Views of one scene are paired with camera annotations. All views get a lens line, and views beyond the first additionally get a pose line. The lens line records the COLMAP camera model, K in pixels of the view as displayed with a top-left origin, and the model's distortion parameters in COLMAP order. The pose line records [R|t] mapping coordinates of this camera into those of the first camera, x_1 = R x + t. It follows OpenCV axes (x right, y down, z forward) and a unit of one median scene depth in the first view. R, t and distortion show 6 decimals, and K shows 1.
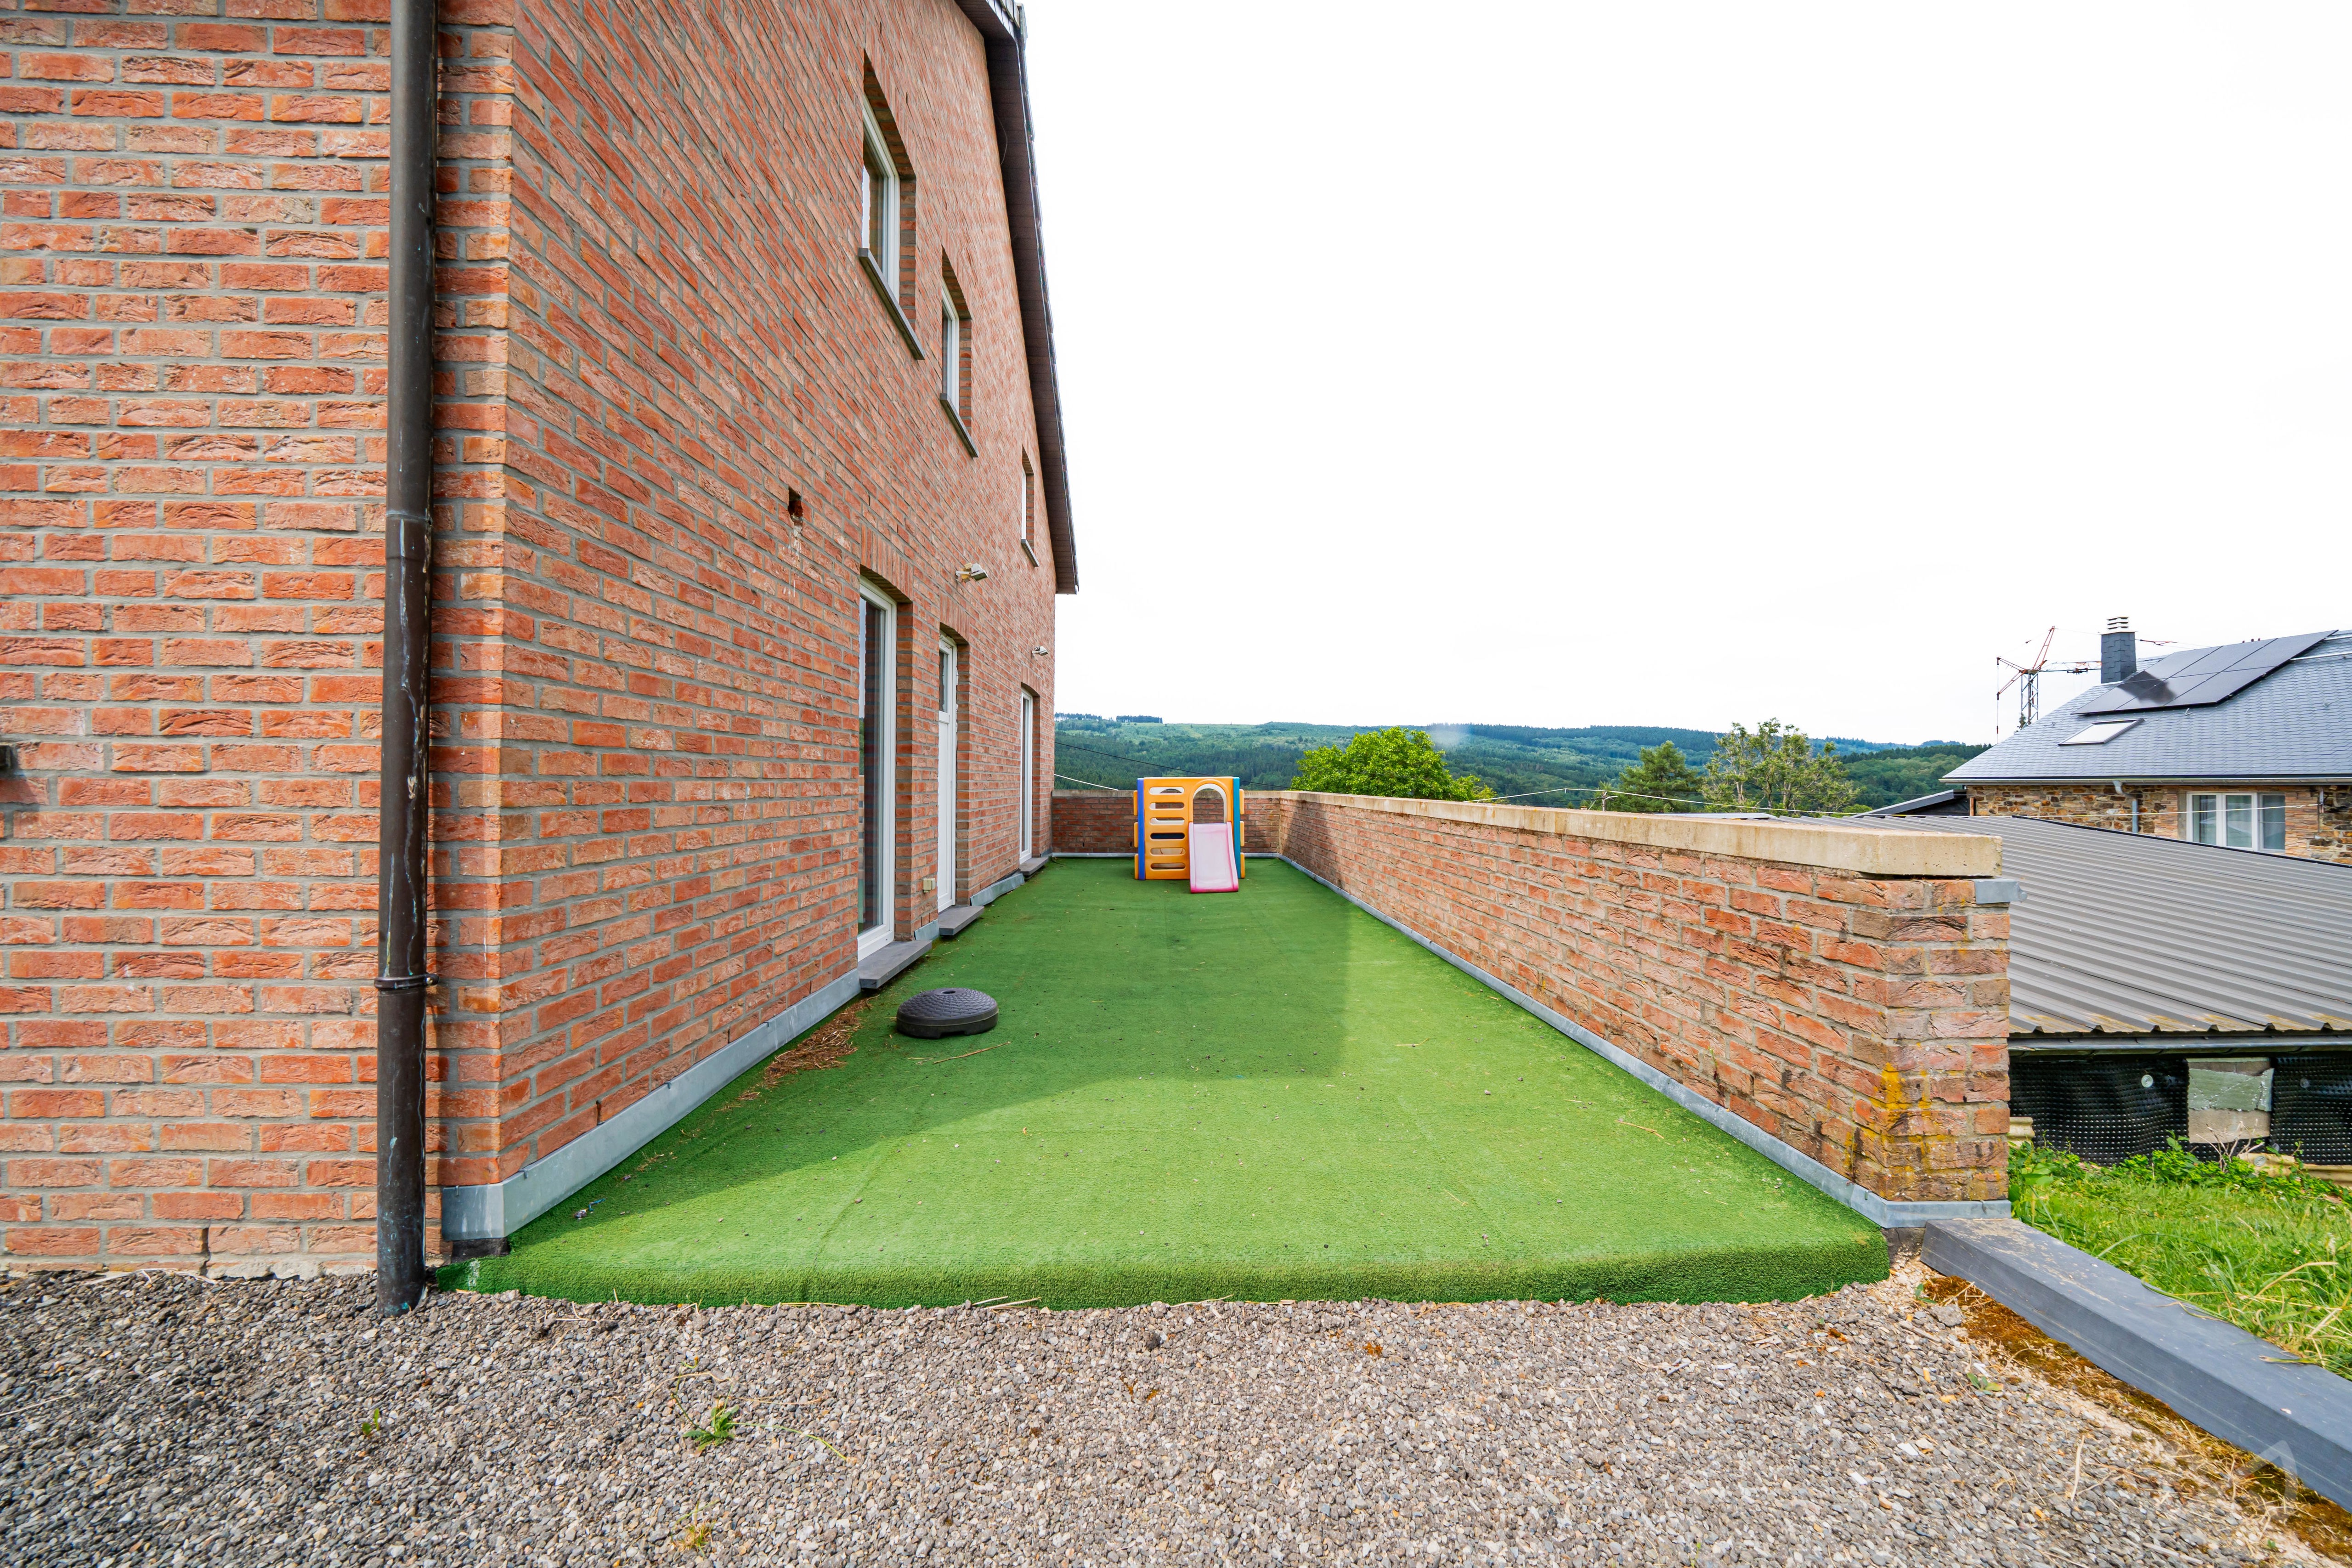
lens RADIAL K [[802.9, 0, 1181.8], [0, 802.9, 781.7], [0, 0, 1]] dist [-0.012769, 0.000157]
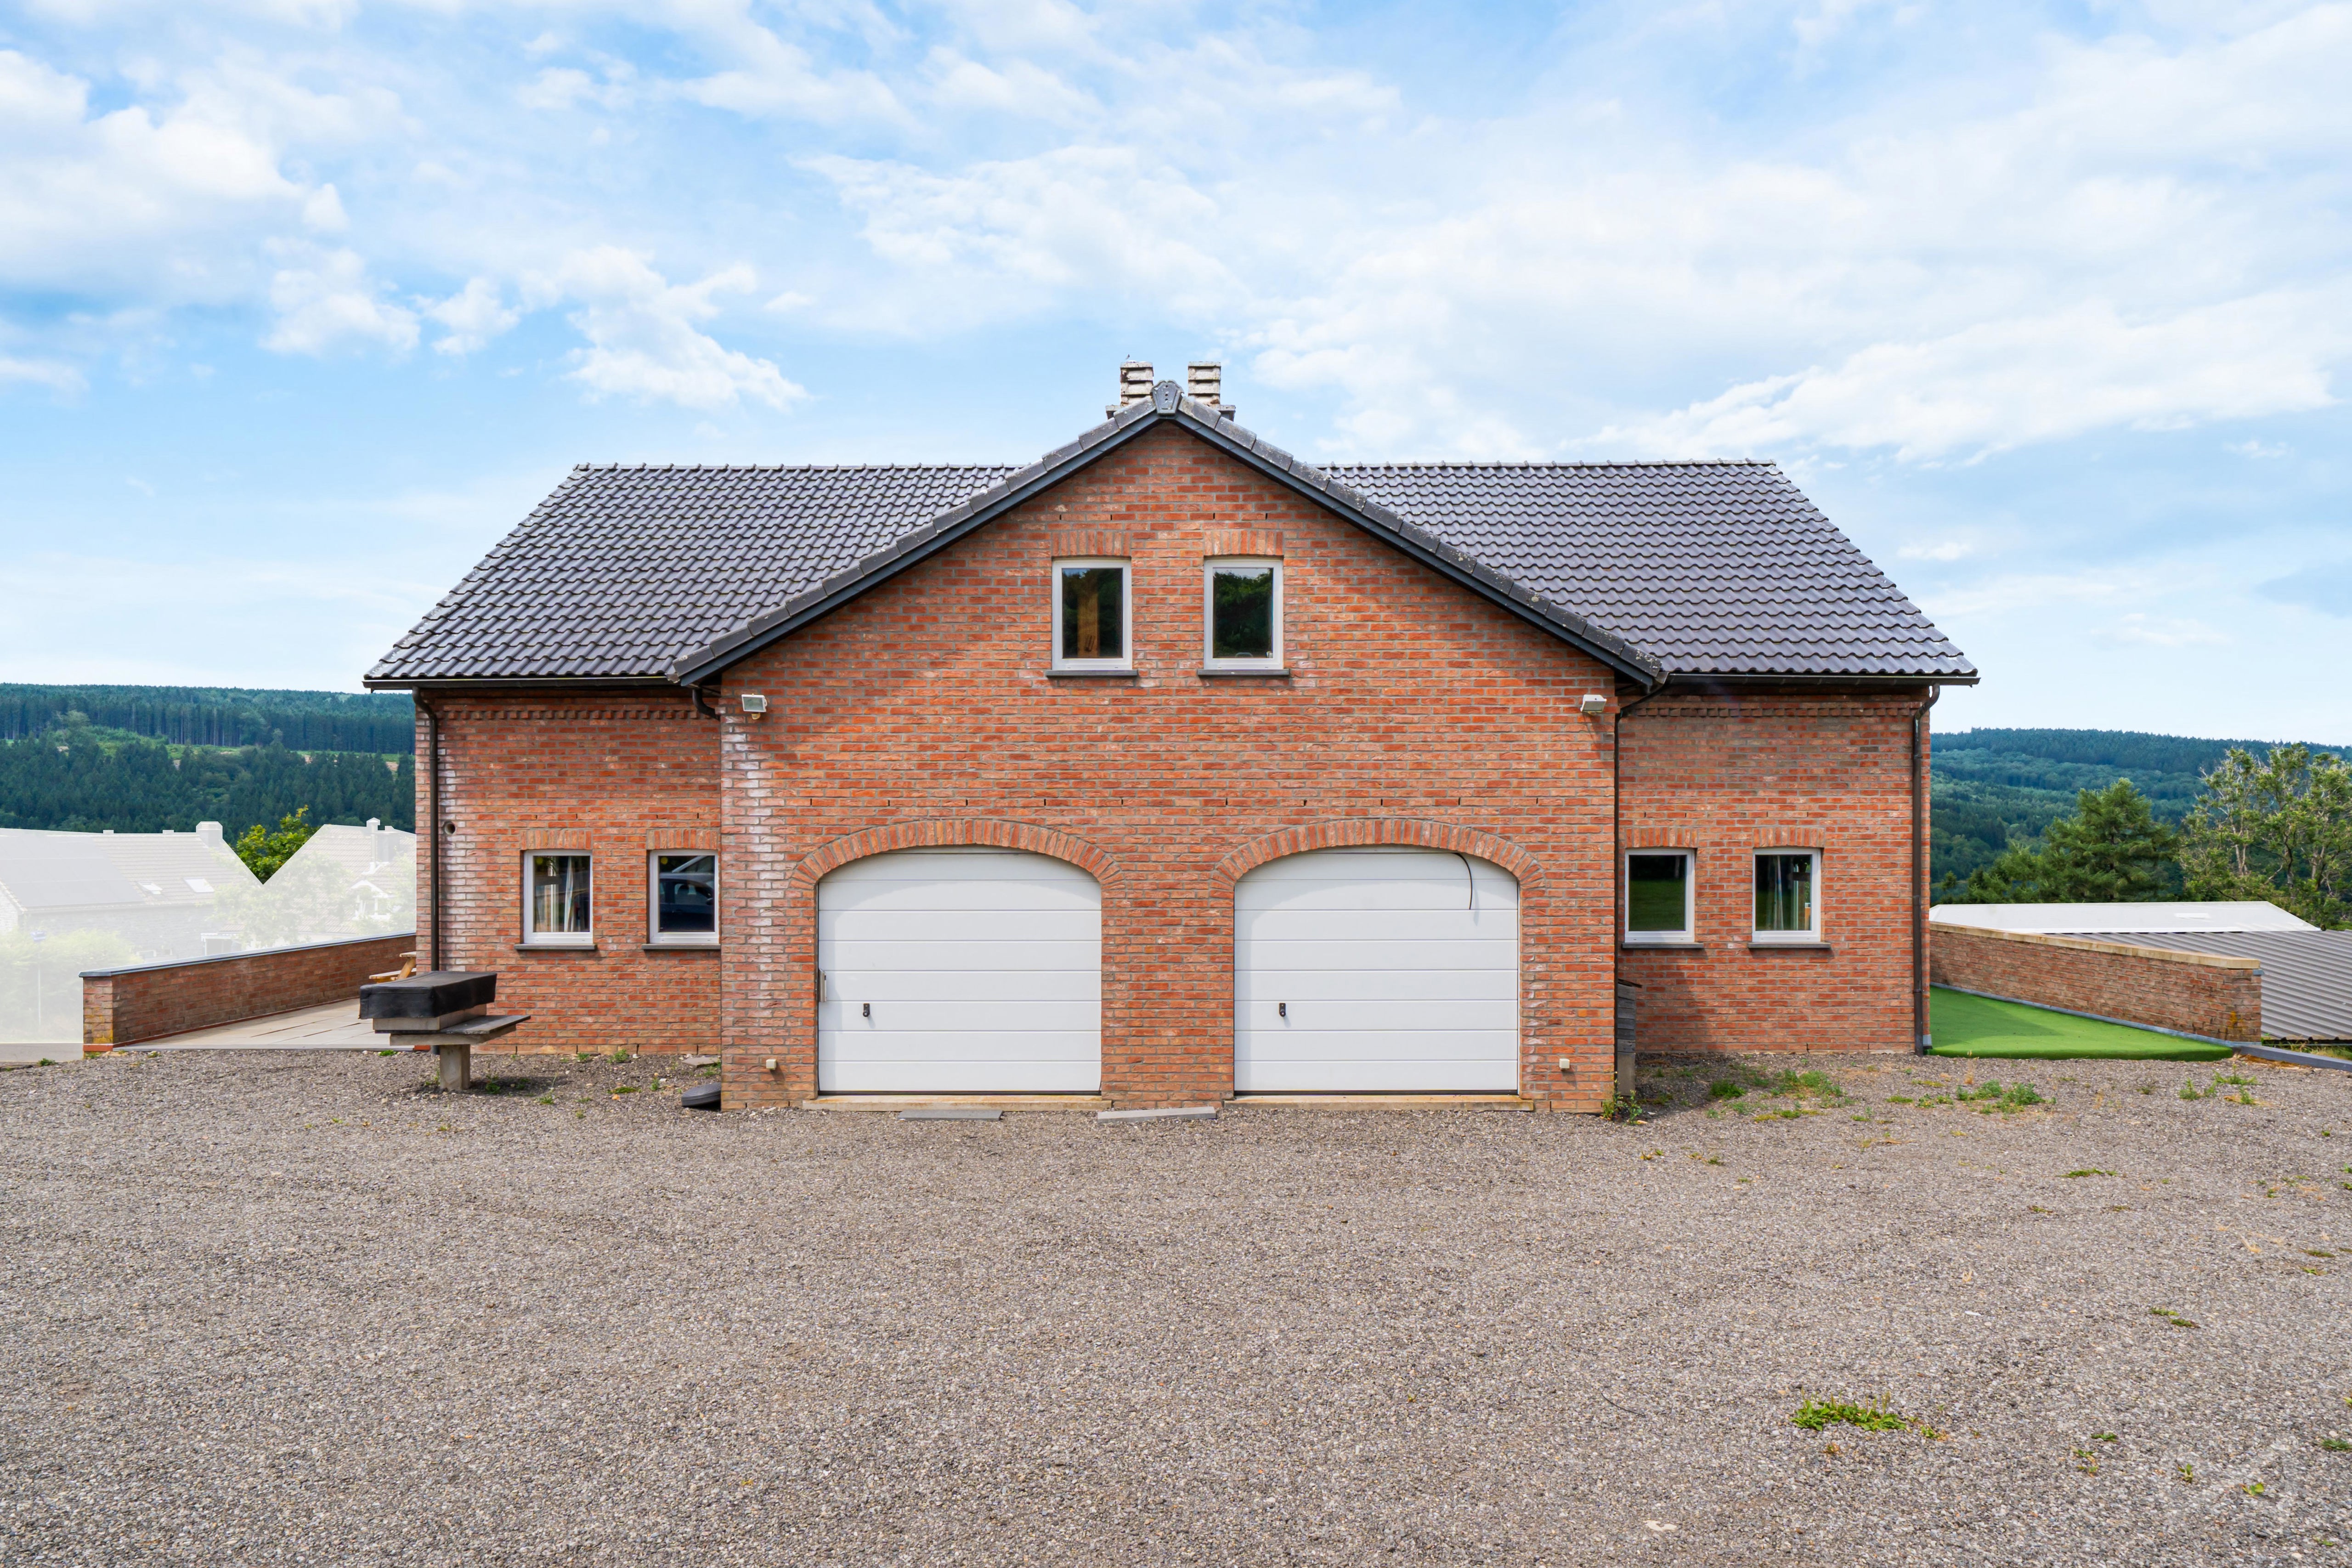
lens RADIAL K [[1396.4, 0, 1188.5], [0, 1396.4, 845.4], [0, 0, 1]] dist [-0.004329, -0.000104]
pose [[0.999177, -0.006630, -0.040016, -4.233308], [0.006926, 0.999950, 0.007241, -0.609989], [0.039966, -0.007512, 0.999173, -6.413440]]
